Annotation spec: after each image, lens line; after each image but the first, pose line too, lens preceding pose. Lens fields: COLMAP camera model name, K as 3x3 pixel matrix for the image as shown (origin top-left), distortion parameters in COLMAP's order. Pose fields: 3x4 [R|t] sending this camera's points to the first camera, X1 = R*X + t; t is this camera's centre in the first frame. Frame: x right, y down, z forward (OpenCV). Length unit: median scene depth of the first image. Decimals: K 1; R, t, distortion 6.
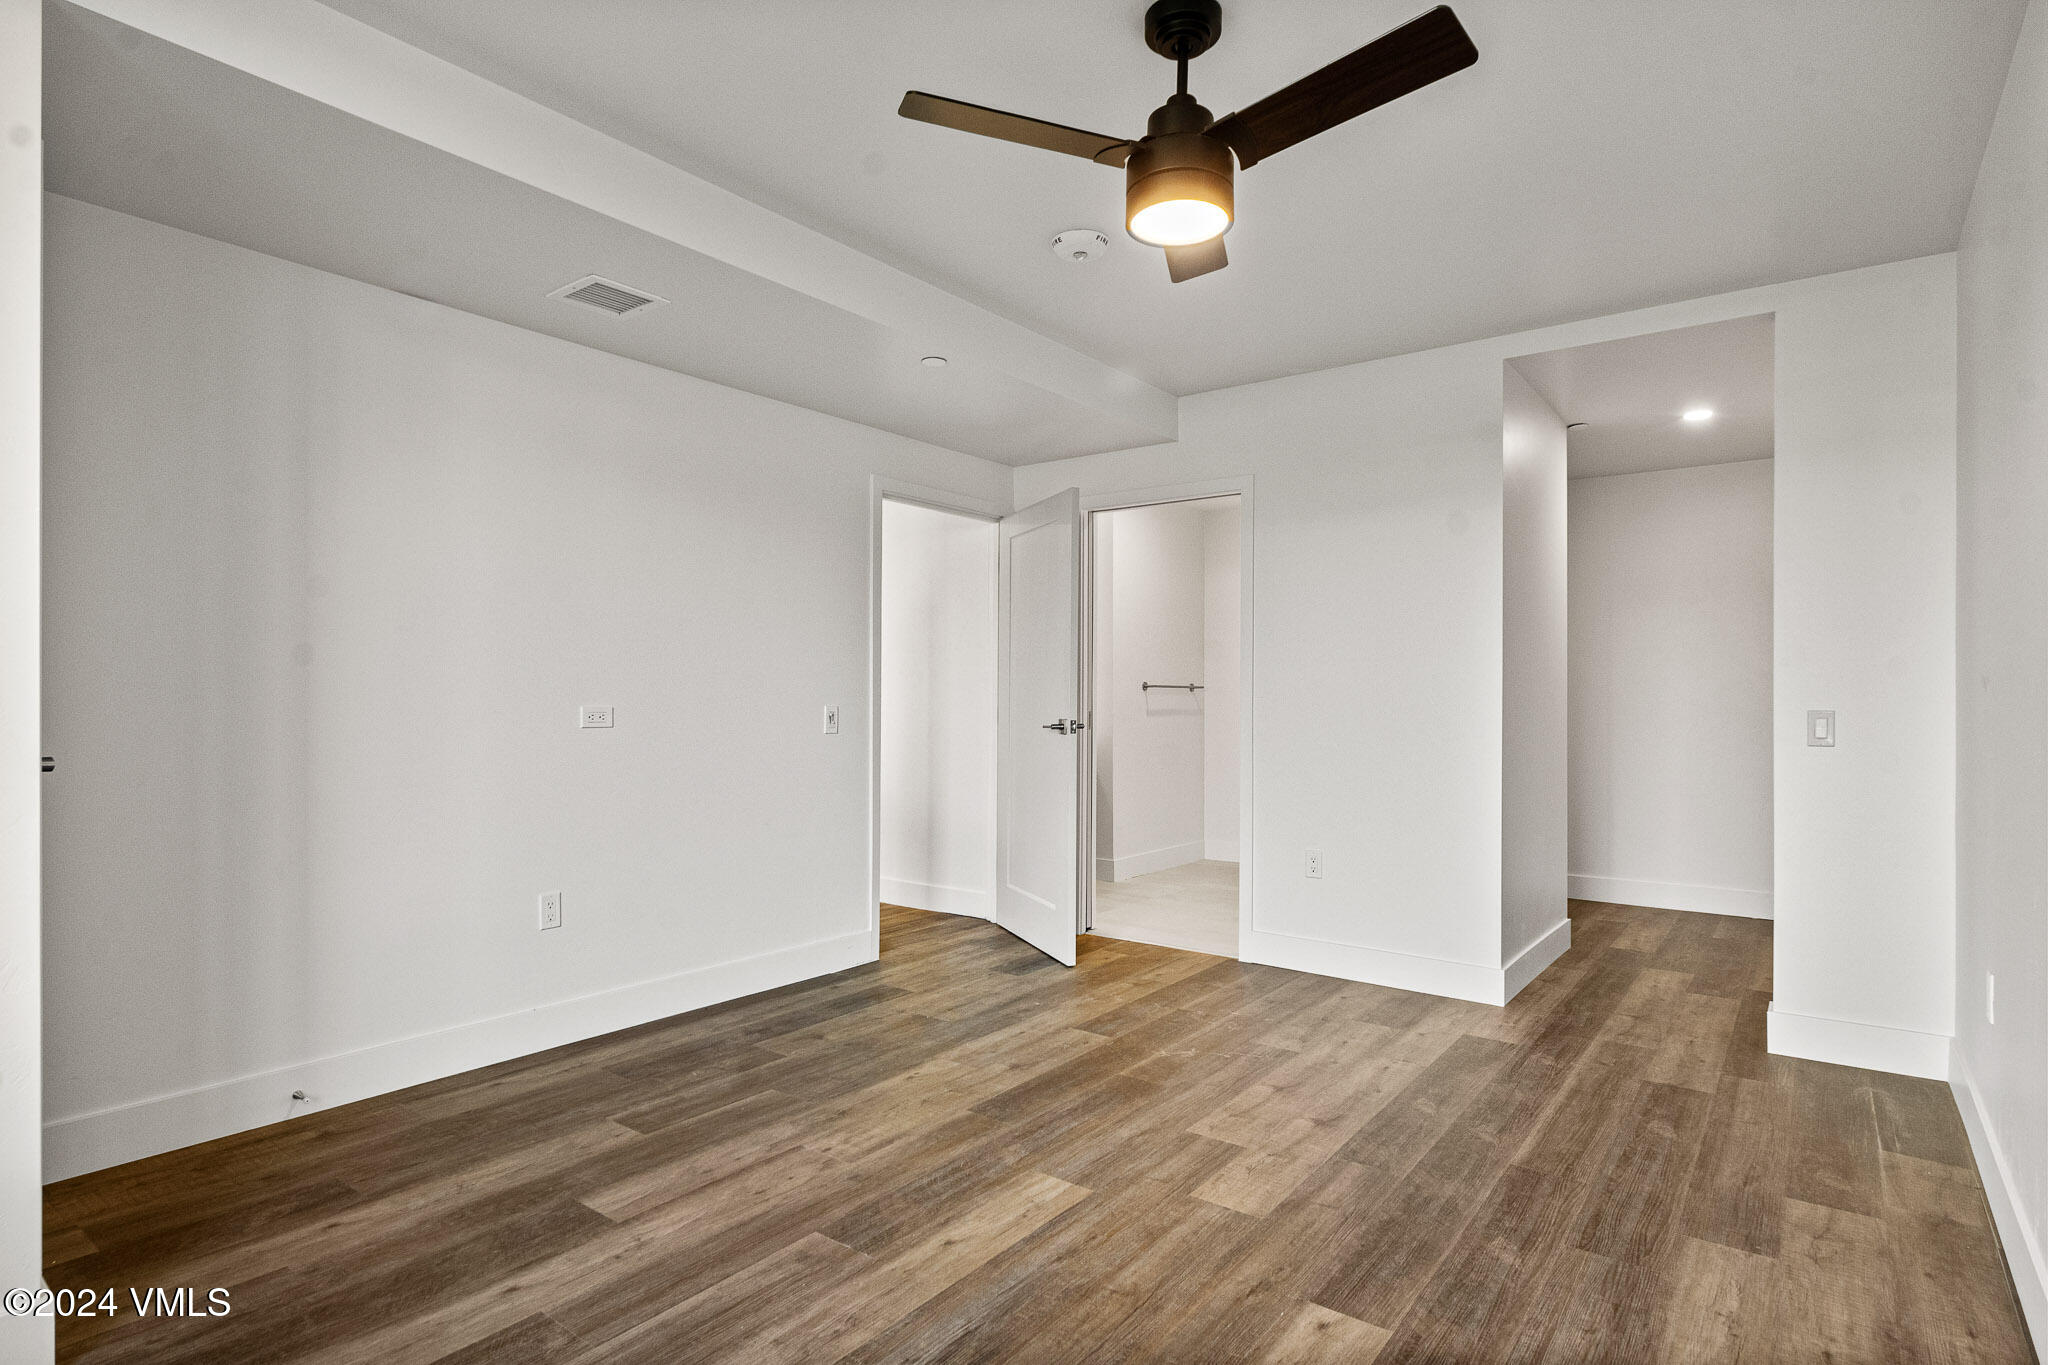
lens RADIAL K [[1054.7, 0, 1025.1], [0, 1054.7, 689.5], [0, 0, 1]] dist [0.003167, -0.003710]
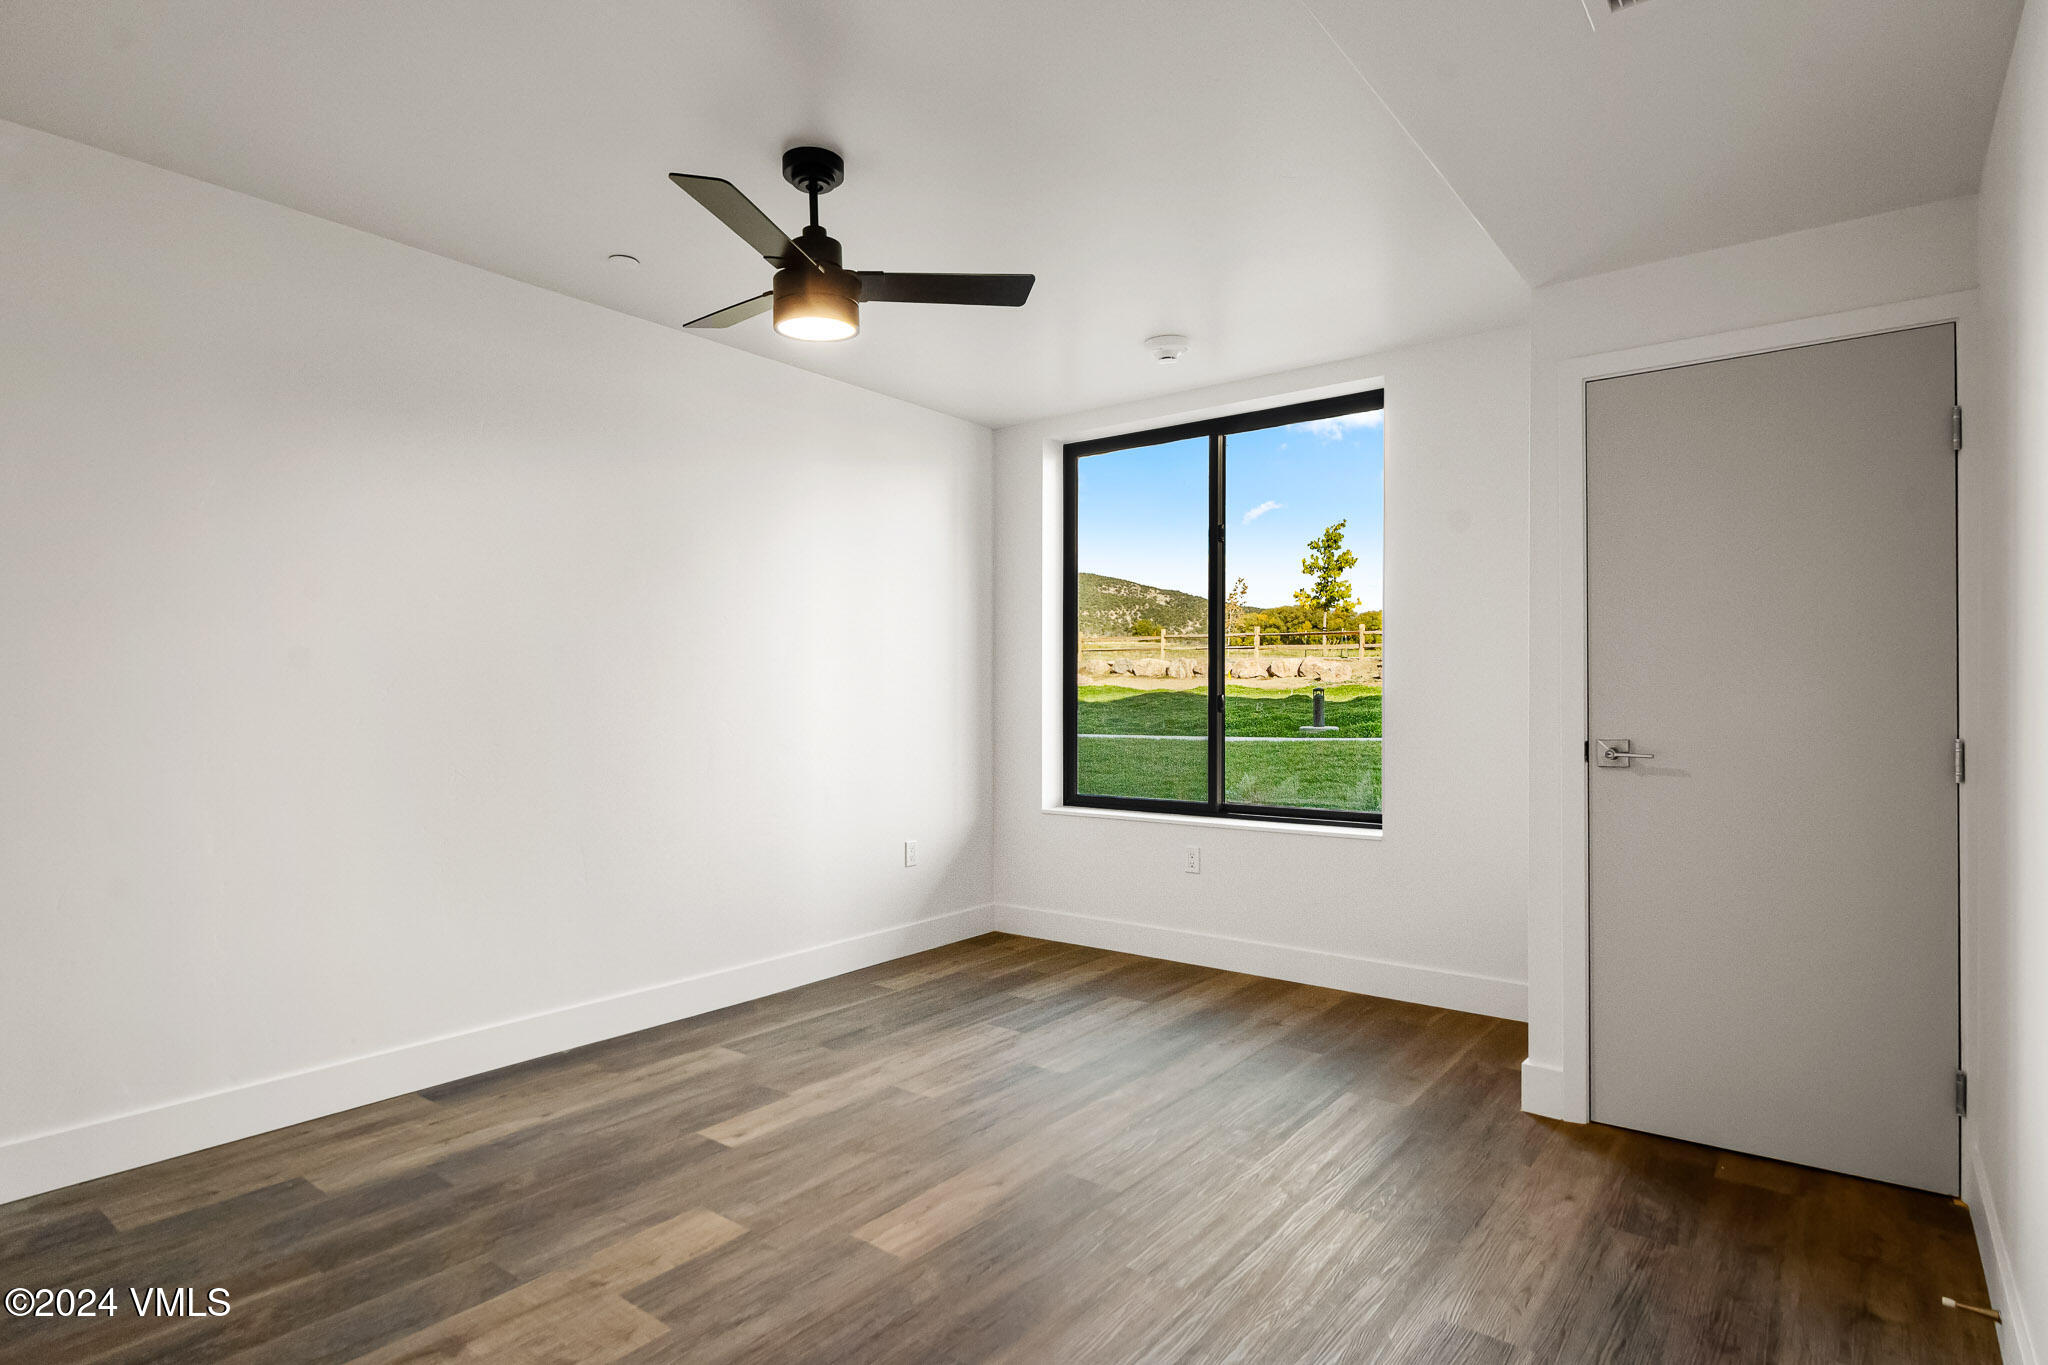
lens RADIAL K [[1054.7, 0, 1020.9], [0, 1054.7, 695.1], [0, 0, 1]] dist [0.003167, -0.003710]
pose [[-0.999868, -0.005694, 0.015210, -0.097908], [-0.005778, 0.999968, -0.005445, 0.001735], [-0.015178, -0.005533, -0.999869, 1.916150]]
